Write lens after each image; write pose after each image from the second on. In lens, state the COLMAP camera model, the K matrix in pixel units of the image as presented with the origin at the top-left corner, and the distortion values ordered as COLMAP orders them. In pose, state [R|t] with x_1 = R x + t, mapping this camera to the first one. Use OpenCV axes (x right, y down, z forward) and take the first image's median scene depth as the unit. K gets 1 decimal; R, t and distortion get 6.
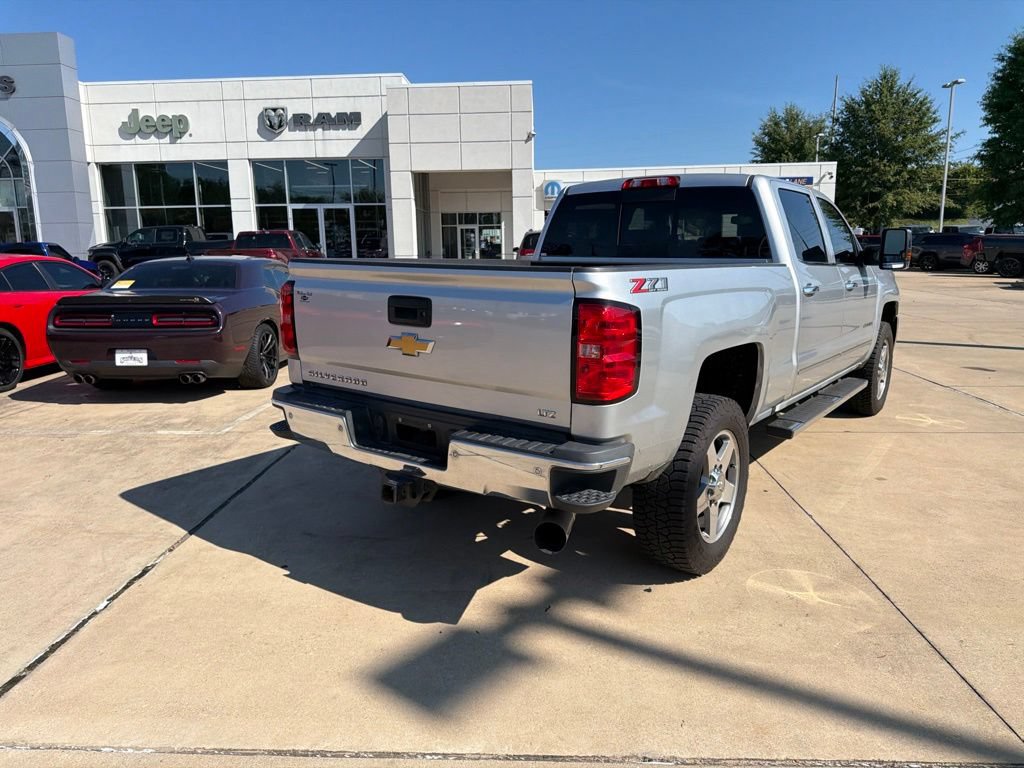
lens RADIAL K [[726.1, 0, 507.8], [0, 726.1, 380.0], [0, 0, 1]] dist [0.036884, -0.046977]
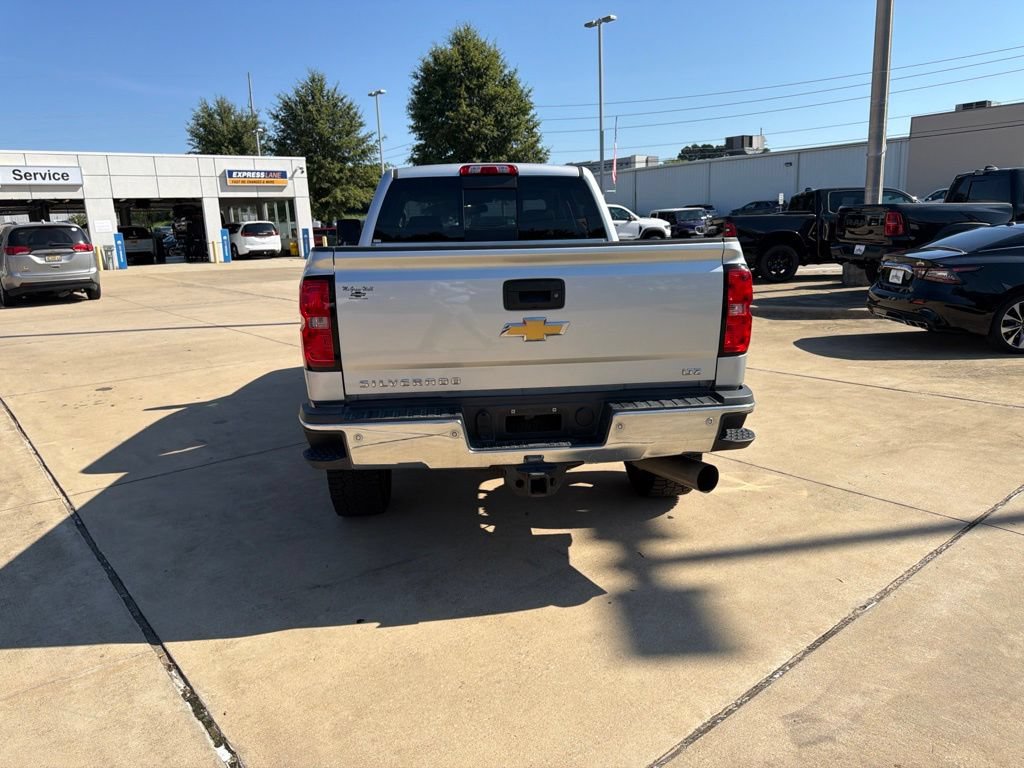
lens RADIAL K [[726.1, 0, 507.4], [0, 726.1, 385.8], [0, 0, 1]] dist [0.036884, -0.046977]
pose [[0.739383, -0.159084, 0.654221, -0.318586], [0.149006, 0.986254, 0.071420, -0.019572], [-0.656590, 0.044676, 0.752923, 0.119802]]
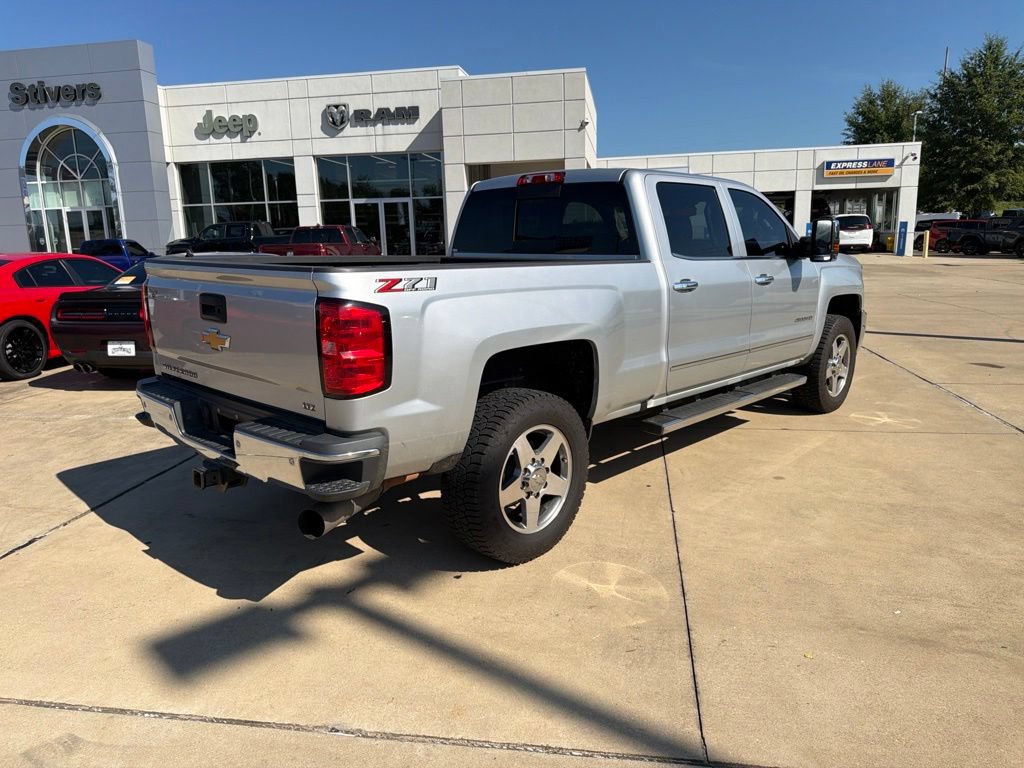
lens RADIAL K [[726.1, 0, 507.5], [0, 726.1, 390.2], [0, 0, 1]] dist [0.036884, -0.046977]
pose [[0.992731, 0.012377, -0.119718, 0.165582], [-0.009184, 0.999588, 0.027186, -0.003166], [0.120005, -0.025889, 0.992436, -0.005965]]
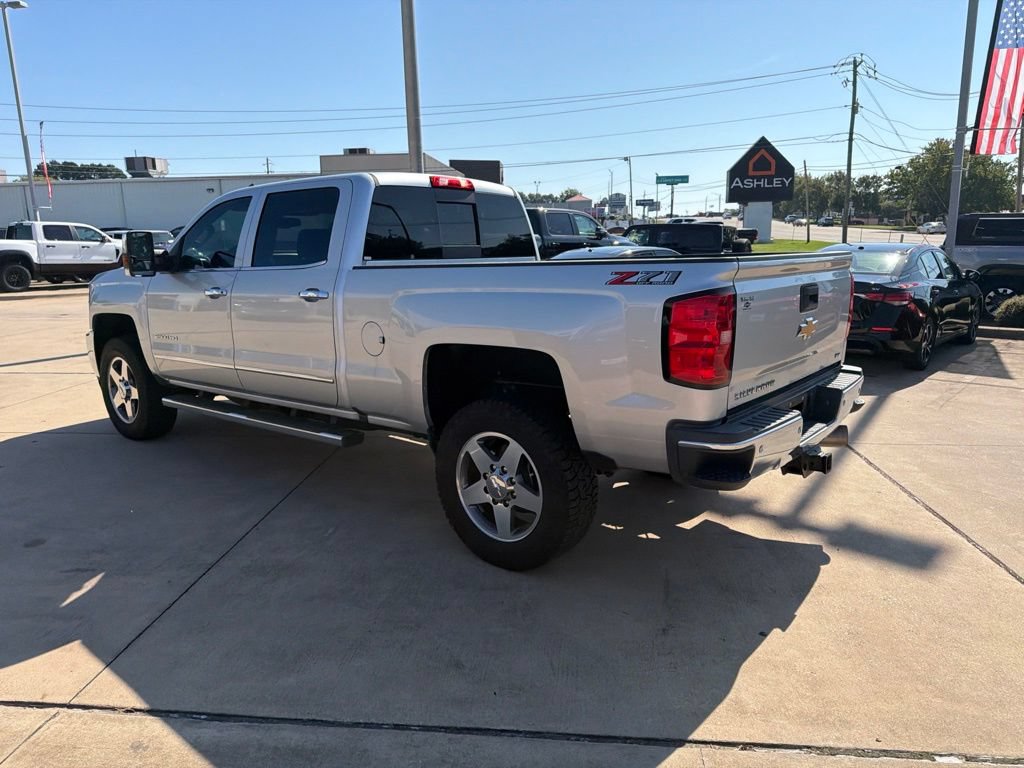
lens RADIAL K [[726.1, 0, 505.9], [0, 726.1, 387.6], [0, 0, 1]] dist [0.036884, -0.046977]
pose [[0.043110, -0.194338, 0.979987, -0.499648], [0.200414, 0.962642, 0.182082, -0.101833], [-0.978762, 0.188554, 0.080448, 0.544699]]
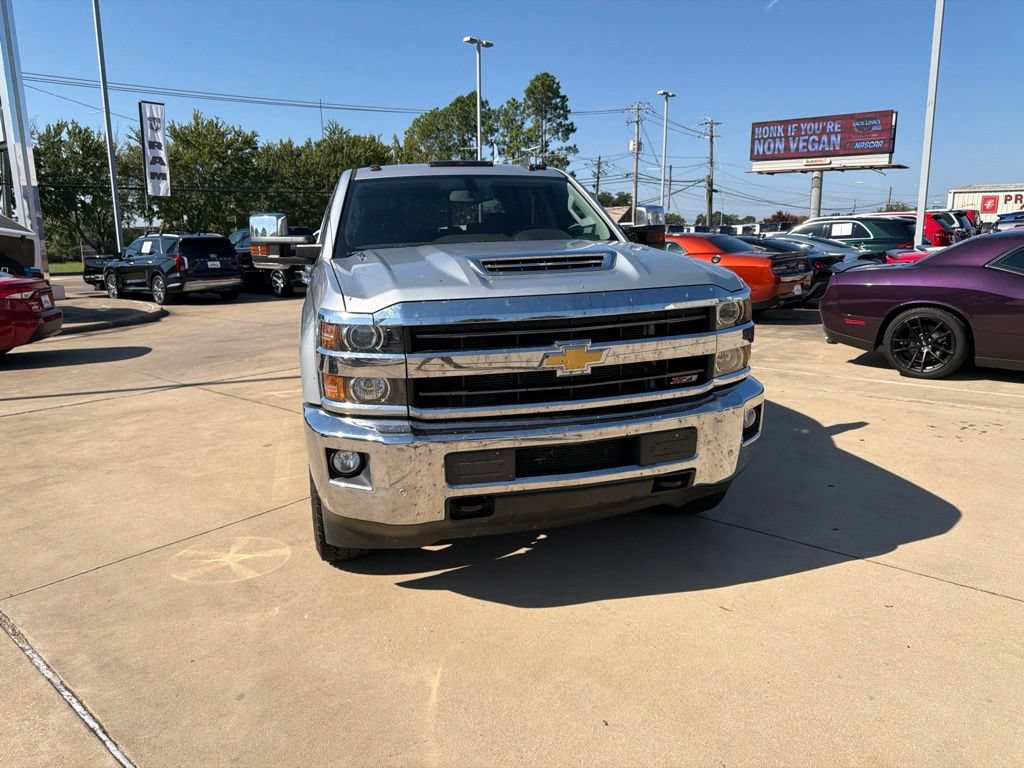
lens RADIAL K [[726.1, 0, 507.6], [0, 726.1, 383.9], [0, 0, 1]] dist [0.036884, -0.046977]
pose [[-0.626463, 0.180505, -0.758263, 0.690990], [-0.118960, 0.939278, 0.321878, -0.221632], [0.770320, 0.291847, -0.566950, 1.176388]]
